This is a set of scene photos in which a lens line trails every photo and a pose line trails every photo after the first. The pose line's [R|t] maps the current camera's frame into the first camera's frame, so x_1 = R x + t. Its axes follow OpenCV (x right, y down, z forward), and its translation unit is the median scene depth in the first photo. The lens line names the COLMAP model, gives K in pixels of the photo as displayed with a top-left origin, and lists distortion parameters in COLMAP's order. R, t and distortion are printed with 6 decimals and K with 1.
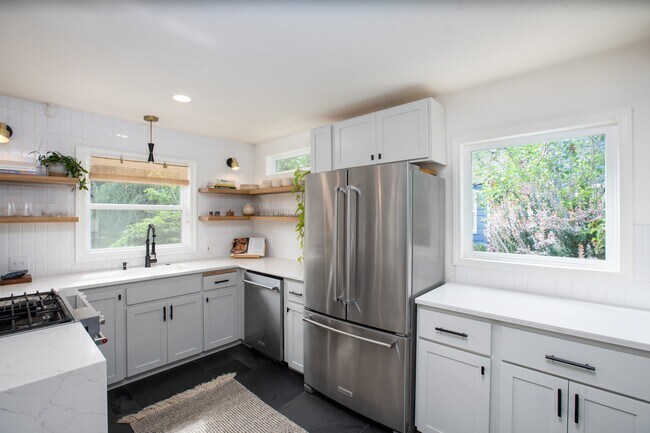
lens RADIAL K [[301.7, 0, 326.1], [0, 301.7, 213.5], [0, 0, 1]] dist [-0.050546, 0.018451]
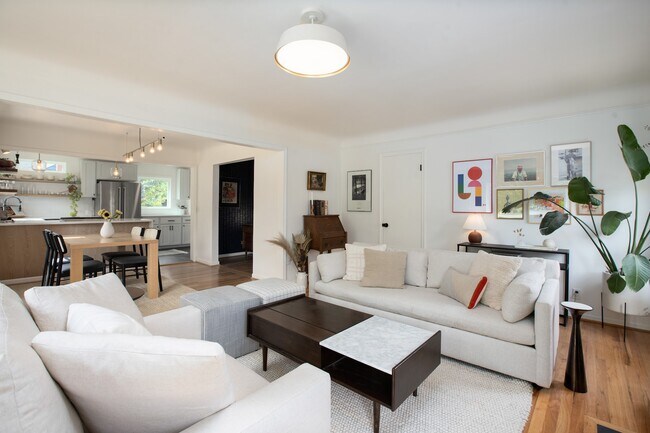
lens RADIAL K [[298.0, 0, 318.7], [0, 298.0, 206.4], [0, 0, 1]] dist [-0.054445, 0.015286]
pose [[0.012240, 0.000812, 0.999925, -2.405479], [-0.011026, 0.999939, -0.000677, 0.083203], [-0.999864, -0.011017, 0.012248, -0.975435]]
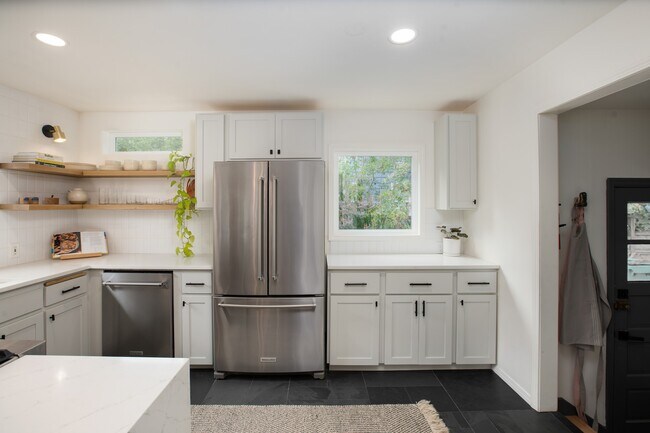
lens RADIAL K [[298.0, 0, 318.7], [0, 298.0, 206.4], [0, 0, 1]] dist [-0.054445, 0.015286]
pose [[0.736925, -0.000854, 0.675974, -0.394948], [-0.003281, 0.999983, 0.004840, 0.011380], [-0.675967, -0.005785, 0.736910, 0.041994]]
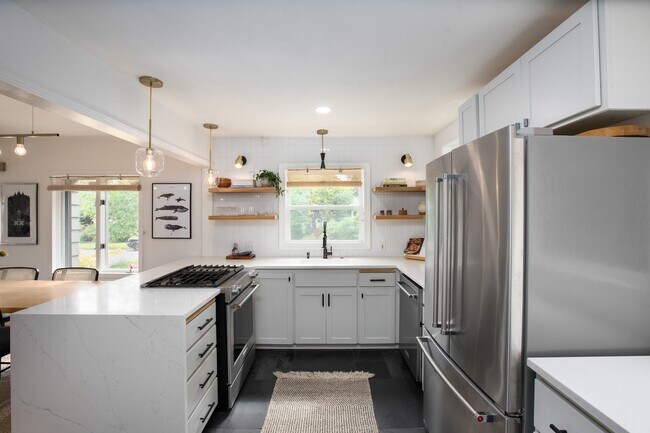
lens RADIAL K [[301.7, 0, 326.1], [0, 301.7, 213.5], [0, 0, 1]] dist [-0.050546, 0.018451]
pose [[0.660082, -0.001970, -0.751191, 0.308157], [0.009547, 0.999938, 0.005766, -0.004457], [0.751133, -0.010978, 0.660060, 0.215937]]
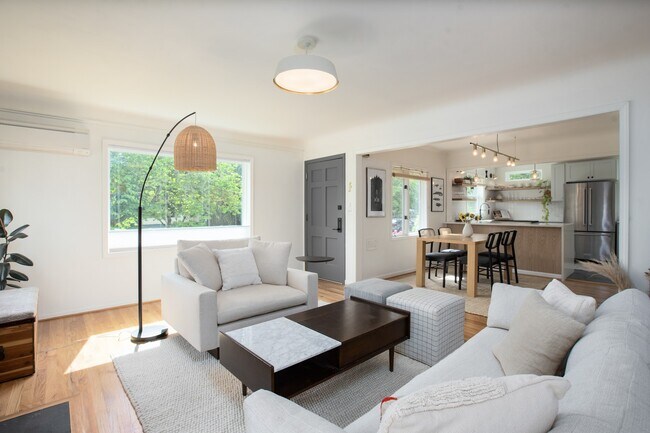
lens RADIAL K [[301.7, 0, 326.1], [0, 301.7, 213.5], [0, 0, 1]] dist [-0.050546, 0.018451]
pose [[0.994626, -0.004130, -0.103453, -1.683342], [0.005931, 0.999836, 0.017110, 0.077433], [0.103366, -0.017631, 0.994487, -1.668914]]
